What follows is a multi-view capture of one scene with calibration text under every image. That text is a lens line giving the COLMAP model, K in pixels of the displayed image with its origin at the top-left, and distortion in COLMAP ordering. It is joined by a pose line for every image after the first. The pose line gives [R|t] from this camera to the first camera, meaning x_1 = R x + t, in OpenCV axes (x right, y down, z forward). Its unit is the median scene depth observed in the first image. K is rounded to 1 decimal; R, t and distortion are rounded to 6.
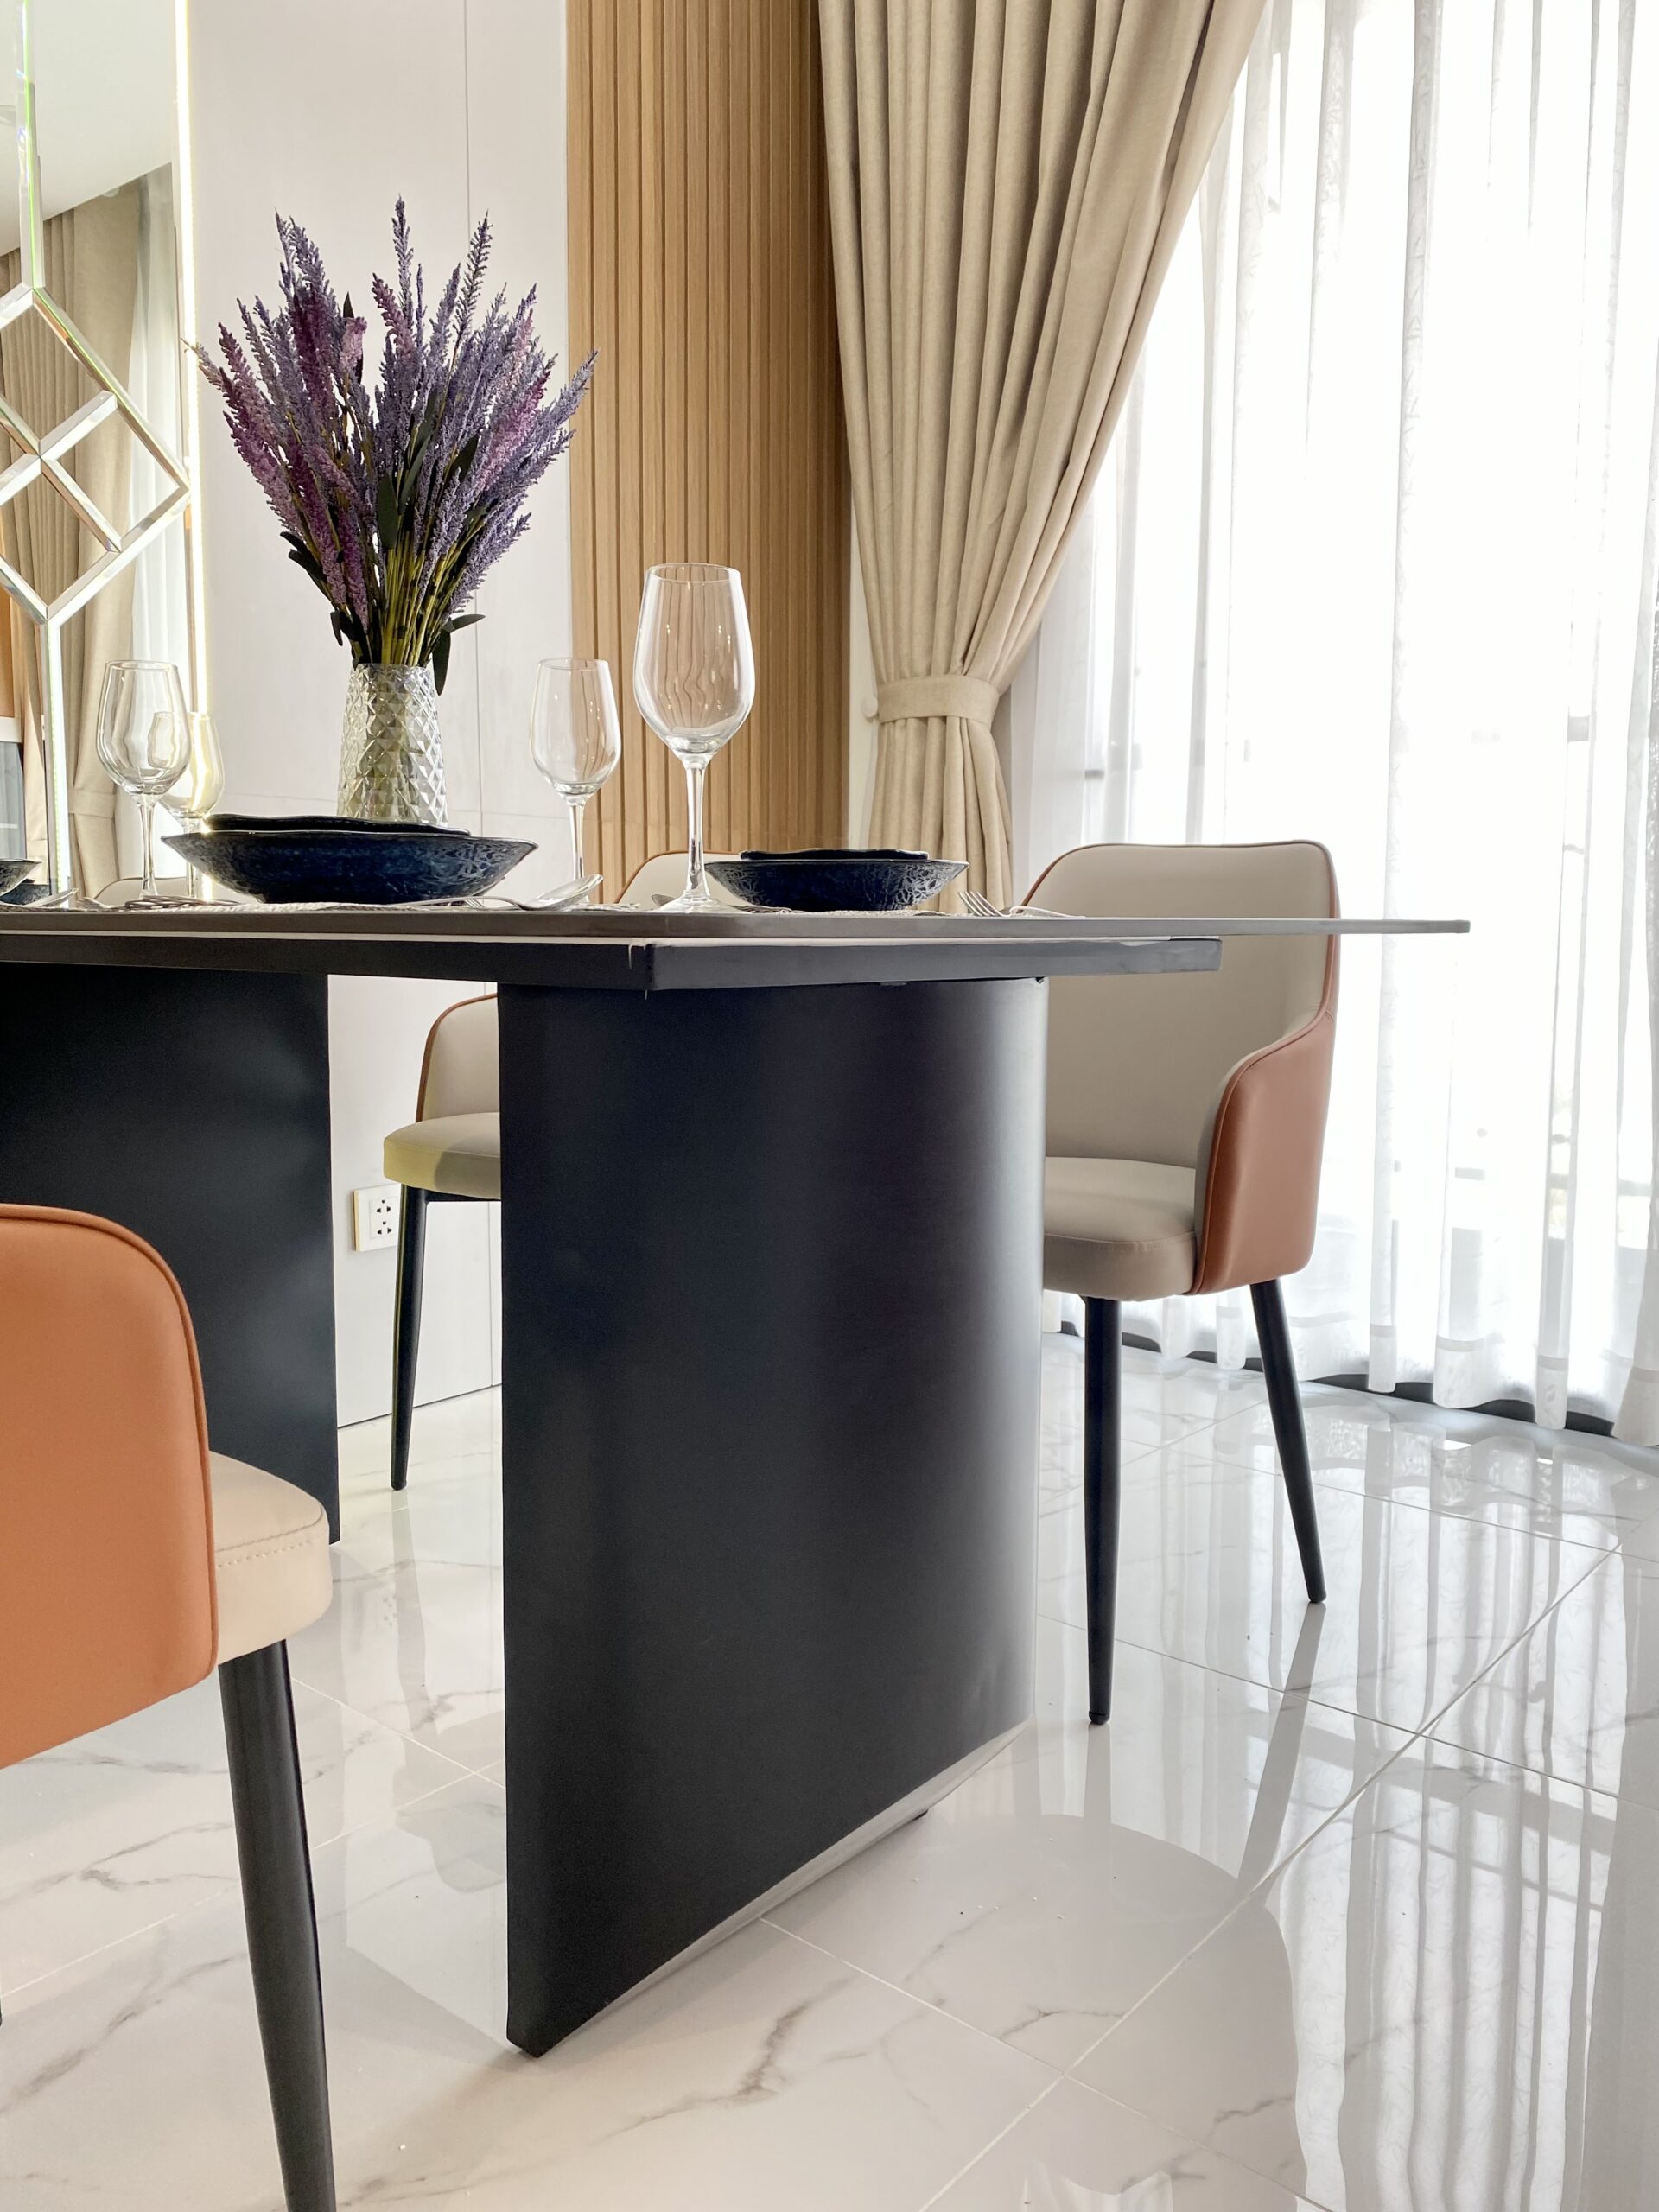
lens RADIAL K [[1707.5, 0, 852.2], [0, 1707.5, 1094.7], [0, 0, 1]] dist [0.010890, -0.004885]
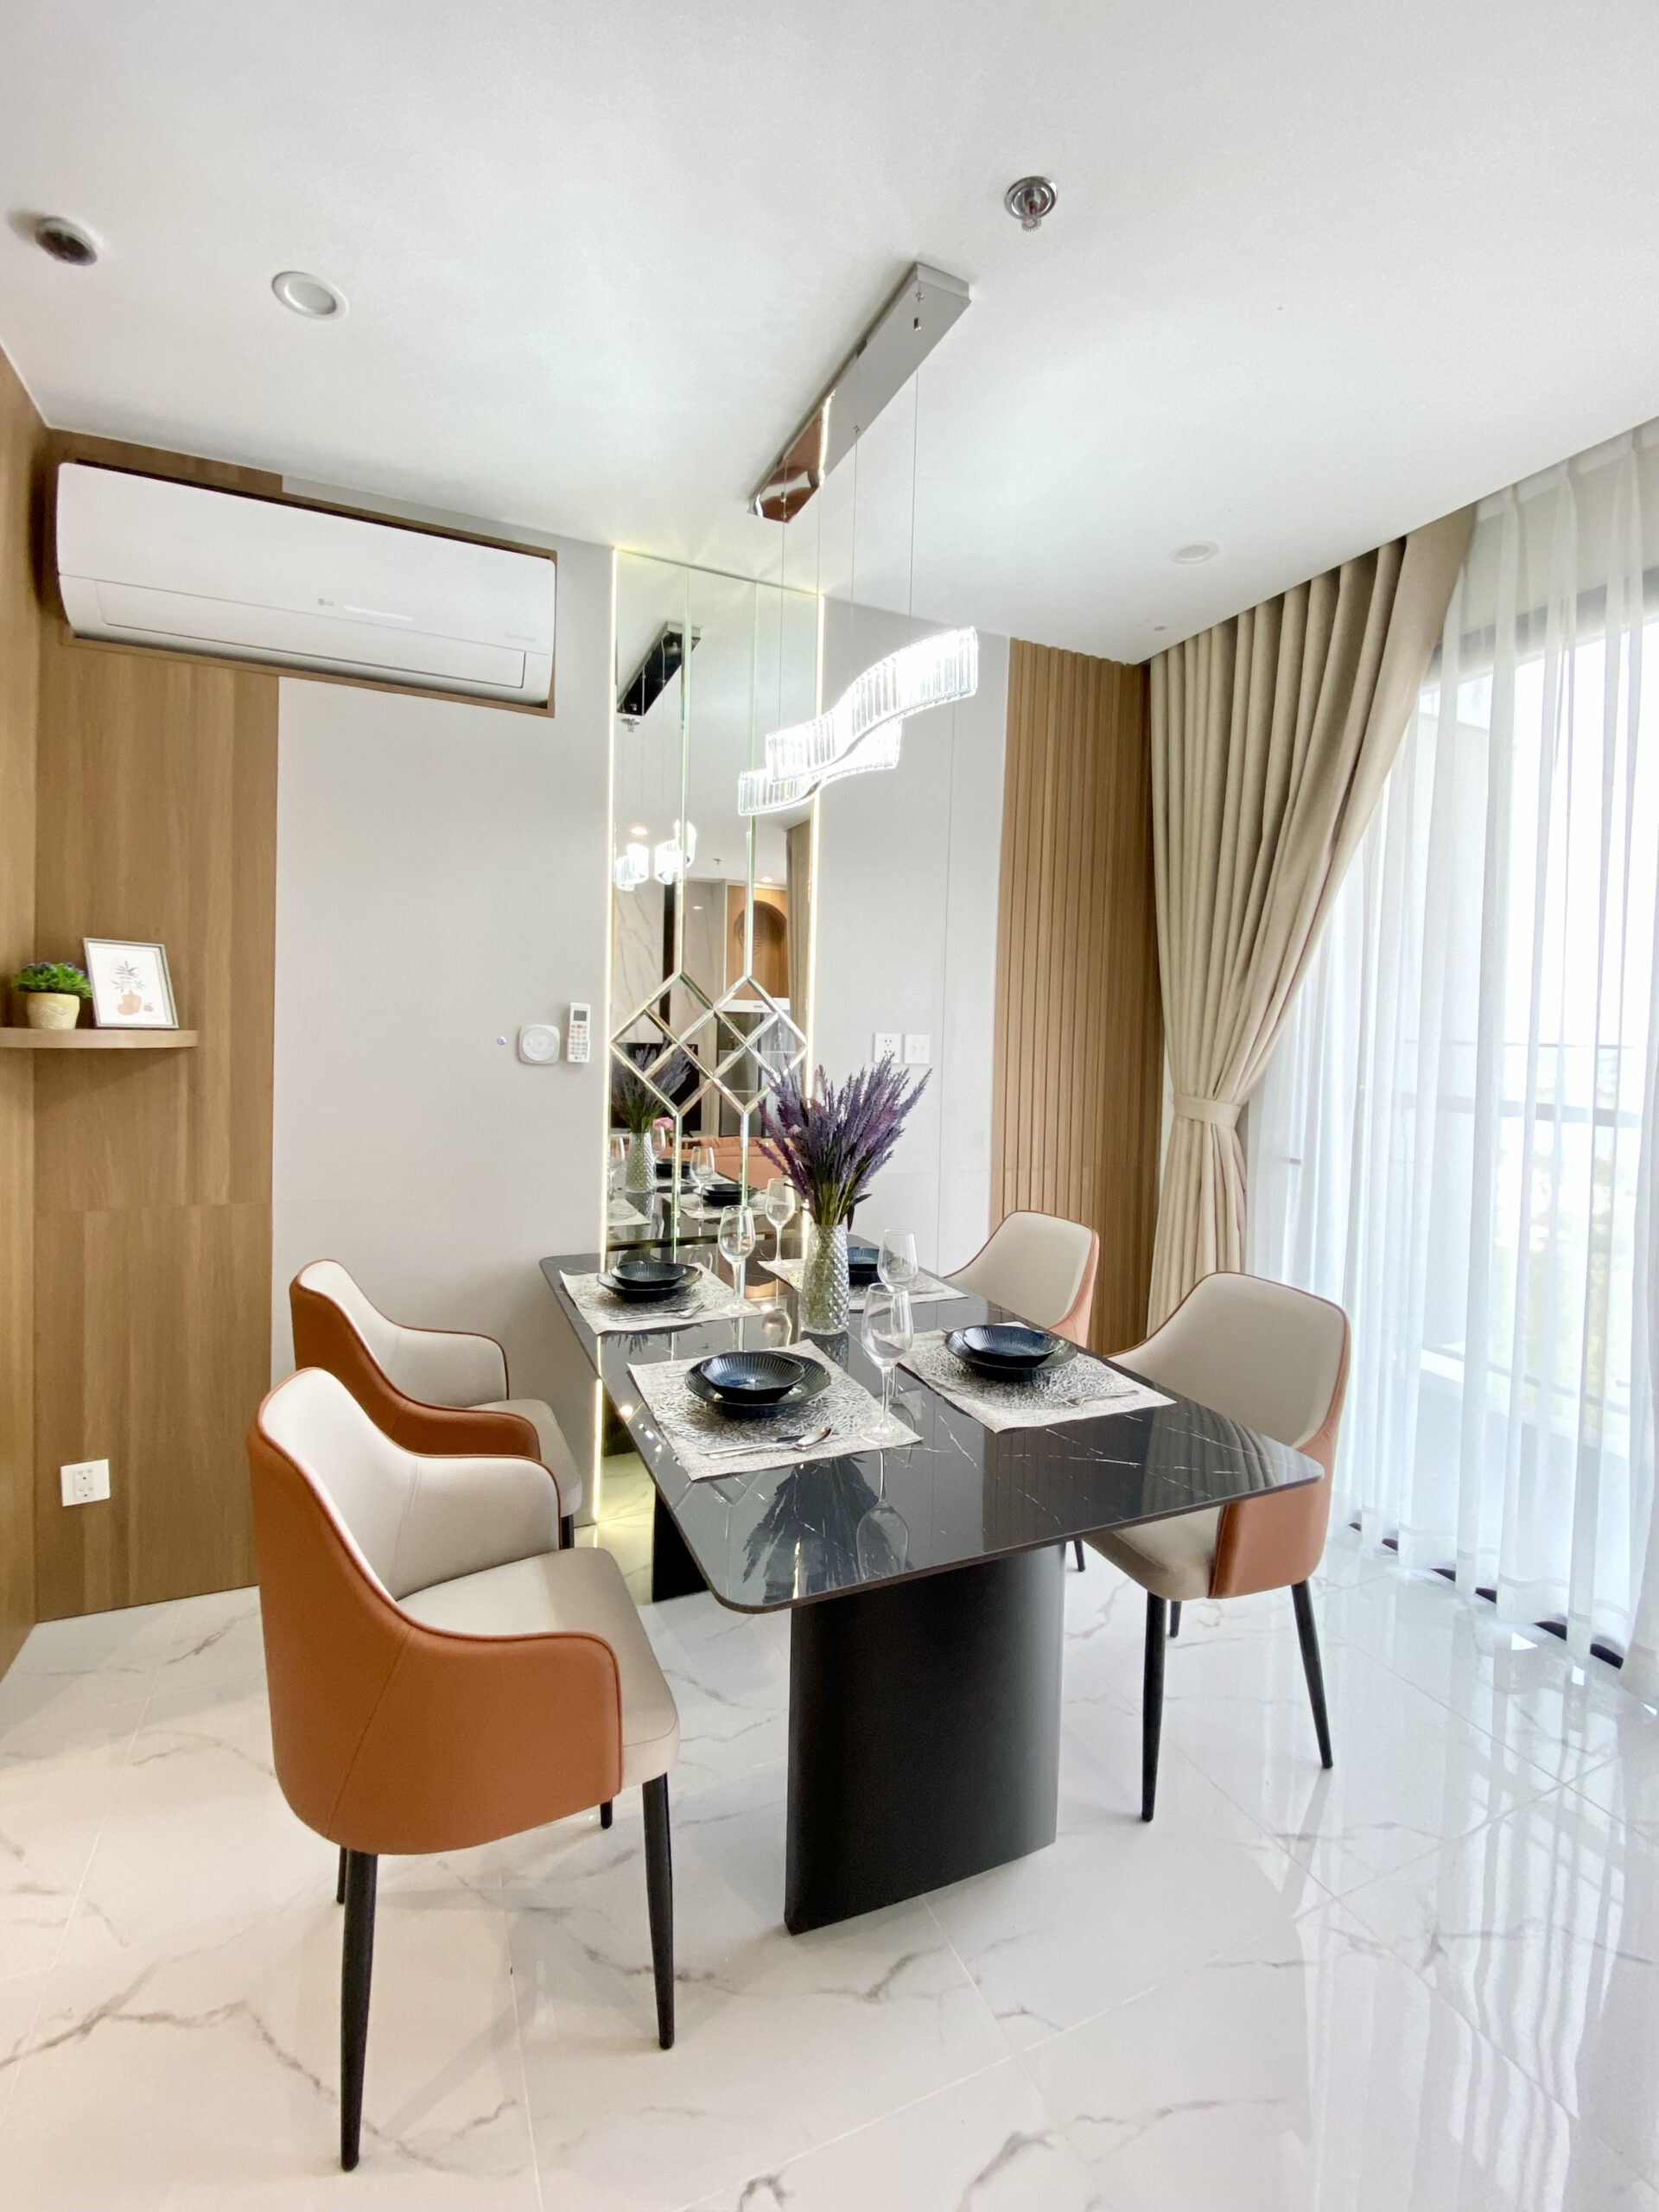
lens RADIAL K [[966.5, 0, 821.6], [0, 966.5, 1058.3], [0, 0, 1]] dist [0.016097, -0.006902]
pose [[0.891620, 0.029759, -0.451806, 0.174086], [-0.063745, 0.996150, -0.060184, -0.225896], [0.448275, 0.082462, 0.890084, -0.099925]]
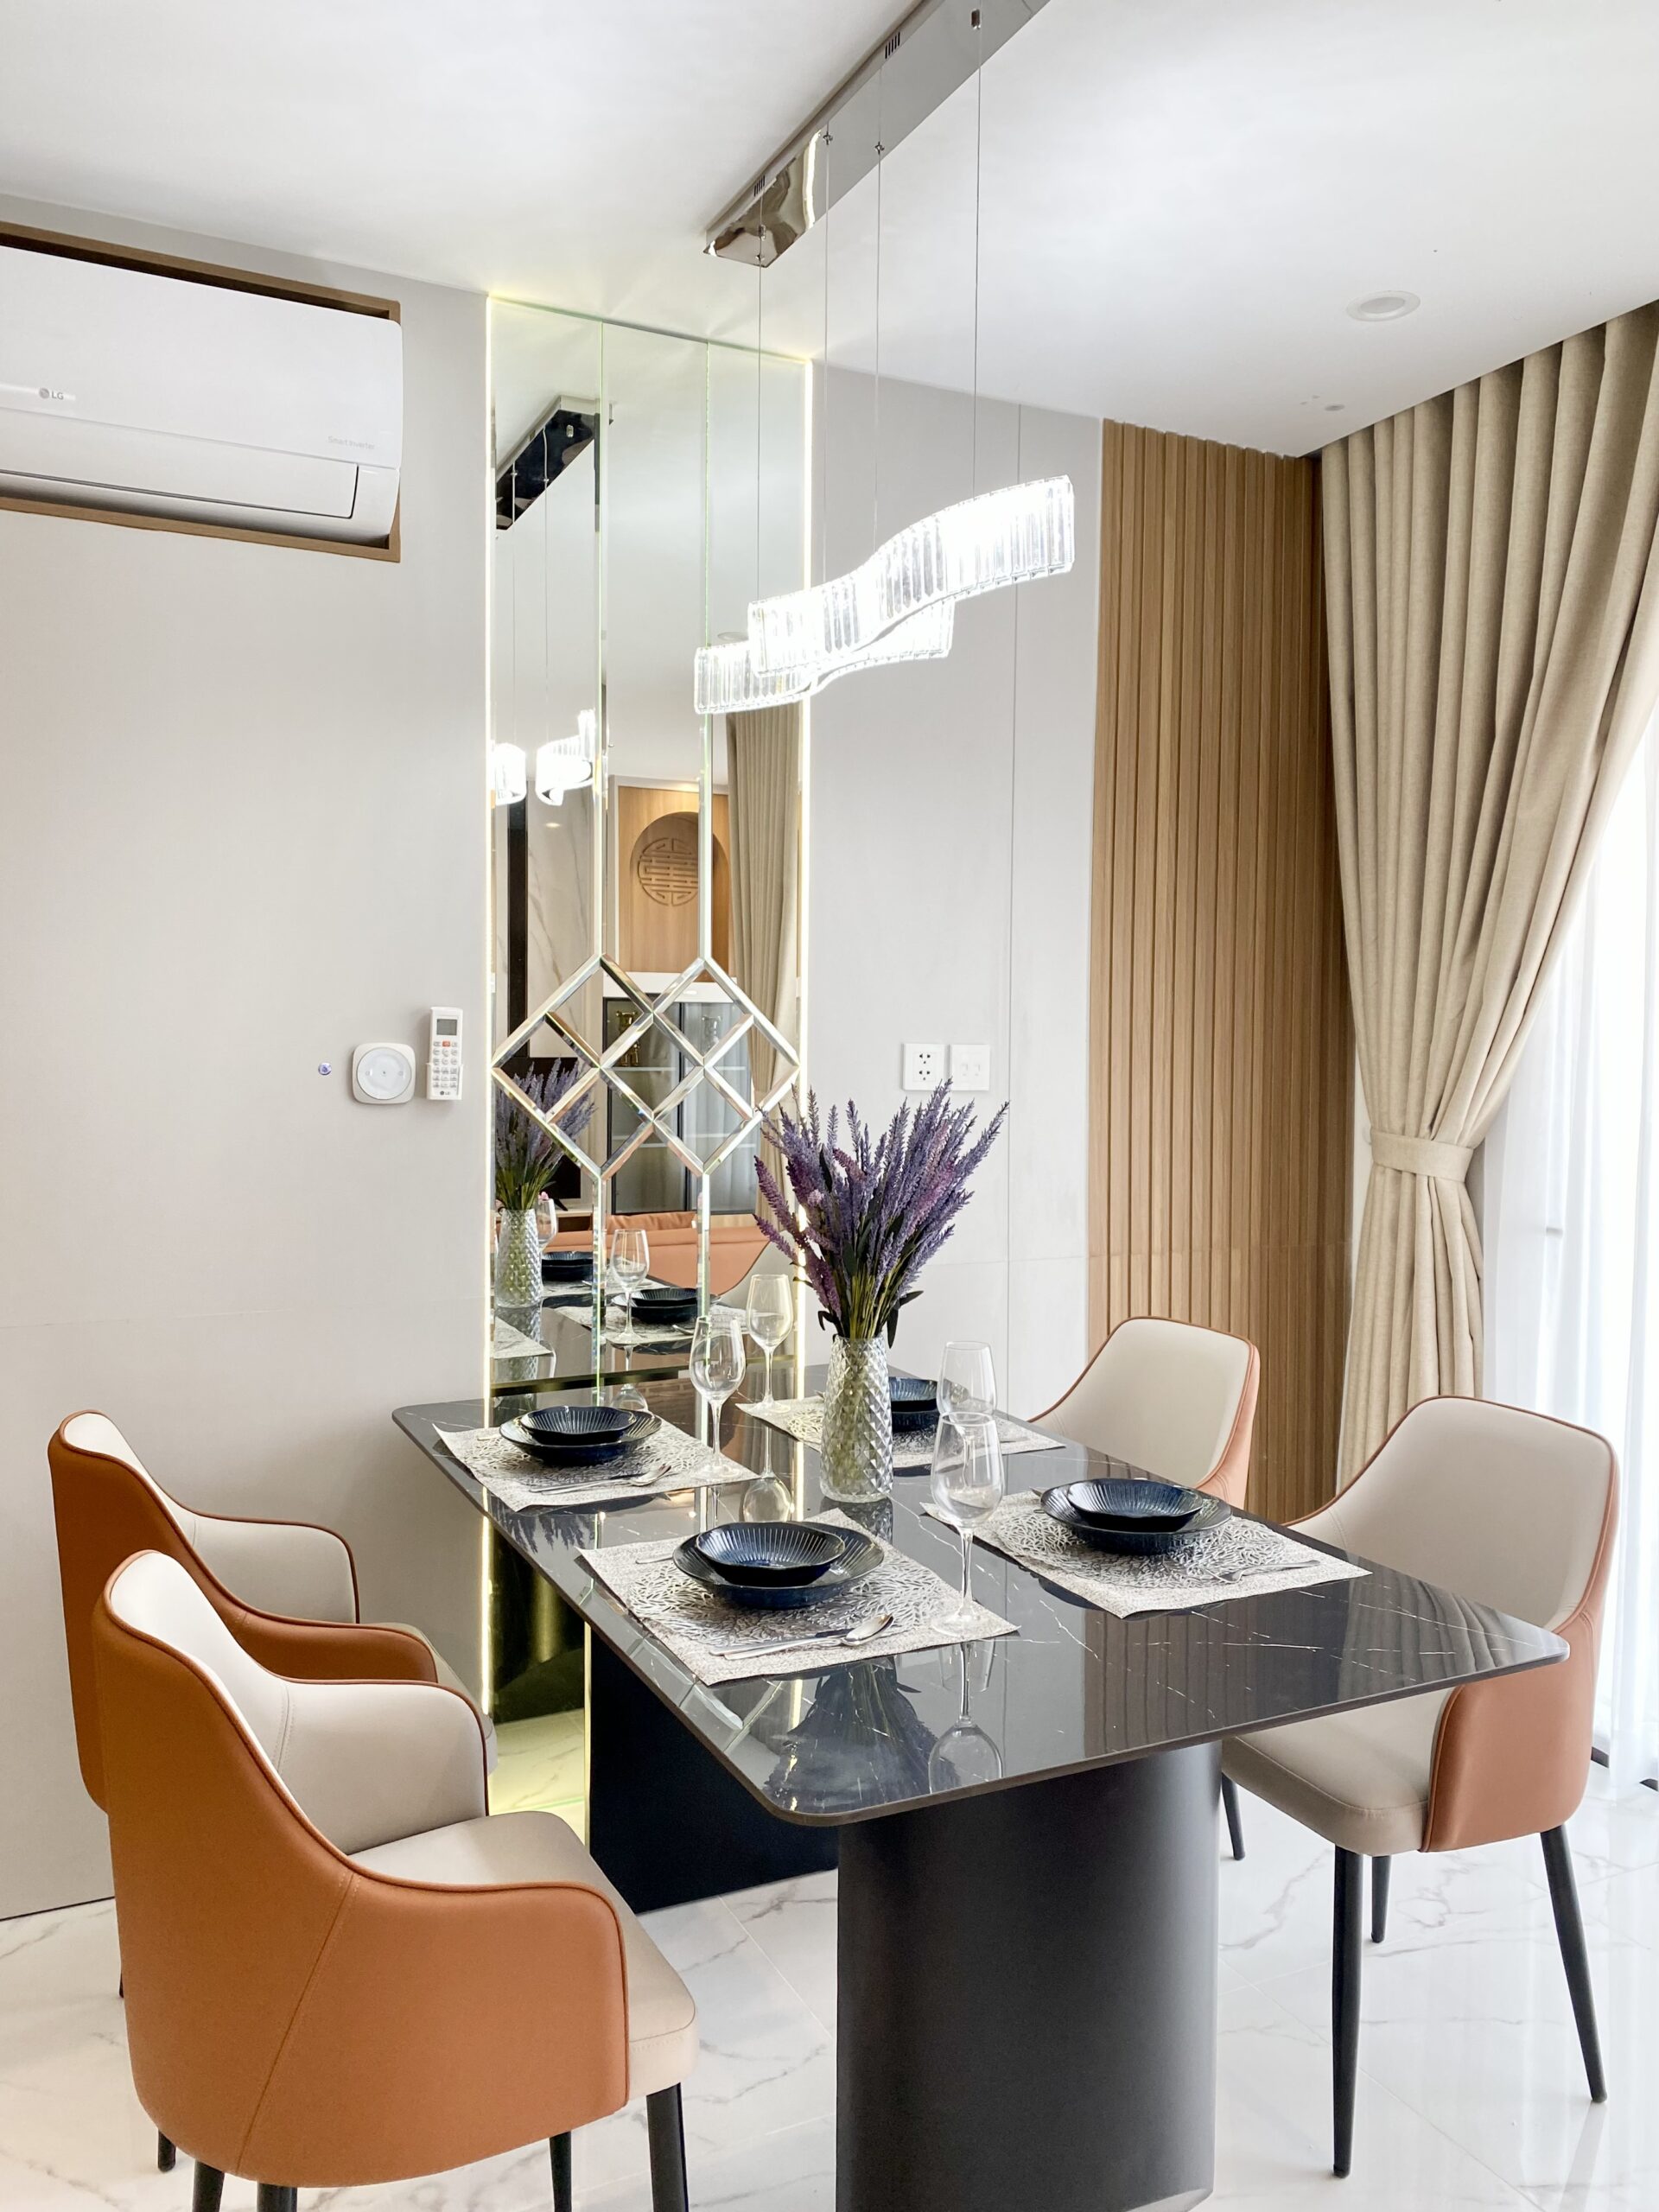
lens RADIAL K [[1707.5, 0, 832.1], [0, 1707.5, 1082.1], [0, 0, 1]] dist [0.010890, -0.004885]
pose [[0.909731, 0.014991, -0.414928, 0.196265], [-0.043513, 0.997287, -0.059370, -0.222093], [0.412912, 0.072065, 0.907915, -0.238837]]
